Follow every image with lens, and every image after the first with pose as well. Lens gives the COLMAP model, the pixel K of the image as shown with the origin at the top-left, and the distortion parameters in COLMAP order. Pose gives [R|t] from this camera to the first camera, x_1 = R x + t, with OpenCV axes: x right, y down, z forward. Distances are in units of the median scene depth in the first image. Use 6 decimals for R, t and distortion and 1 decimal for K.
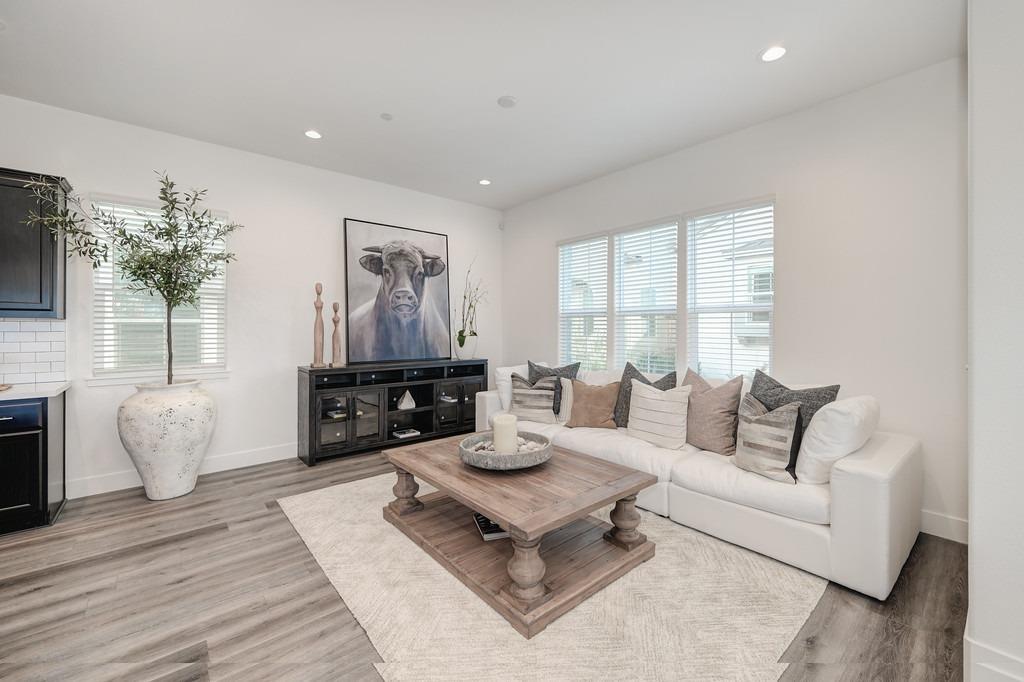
lens RADIAL K [[414.5, 0, 511.7], [0, 414.5, 326.8], [0, 0, 1]] dist [0.001096, 0.000210]
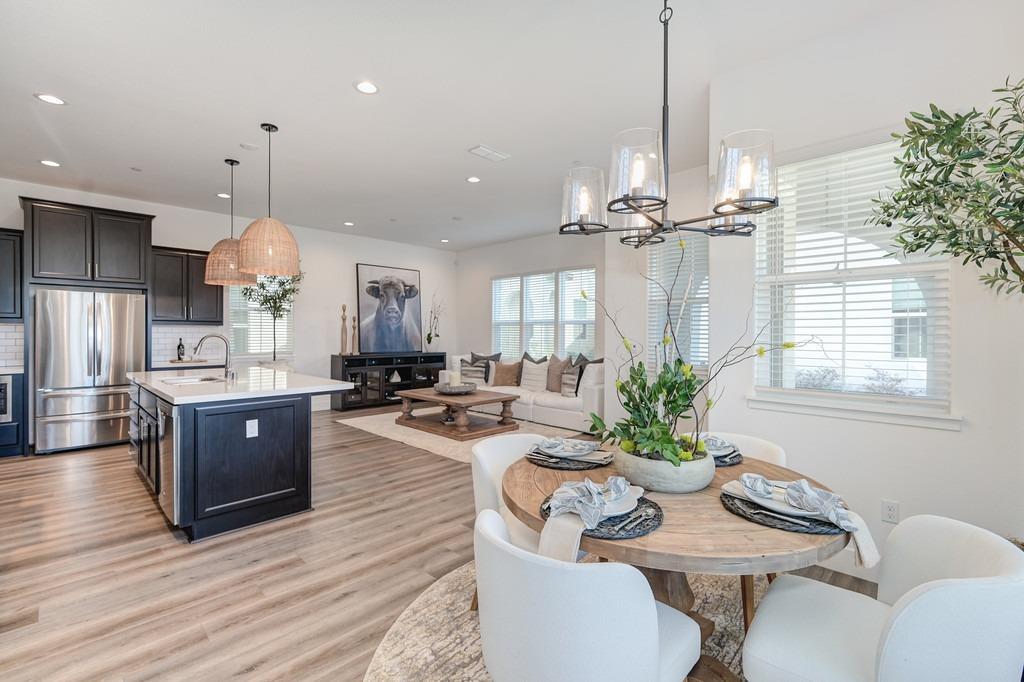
lens RADIAL K [[460.9, 0, 512.0], [0, 460.9, 341.0], [0, 0, 1]] dist [0.001870, 0.000228]
pose [[0.996042, 0.003206, 0.088826, 0.042838], [-0.005221, 0.999734, 0.022458, -0.003667], [-0.088730, -0.022833, 0.995794, -0.933263]]
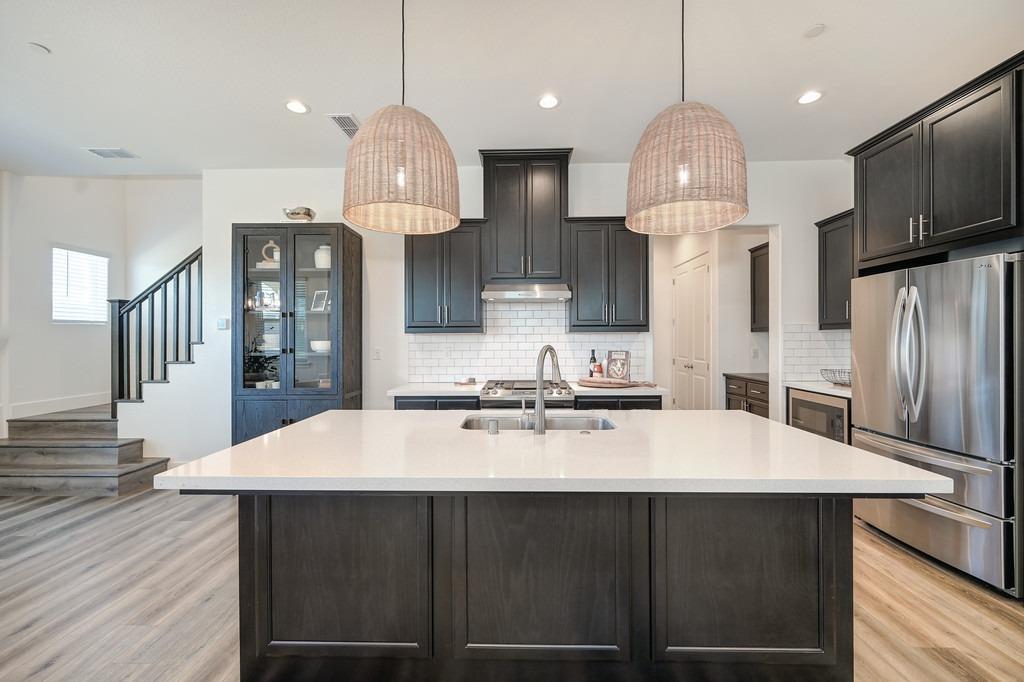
lens RADIAL K [[414.7, 0, 512.0], [0, 414.7, 341.0], [0, 0, 1]] dist [-0.000609, 0.000119]
pose [[-0.667698, 0.007104, -0.744398, -0.135744], [0.006549, 0.999972, 0.003669, 0.000472], [0.744403, -0.002425, -0.667726, 0.416324]]
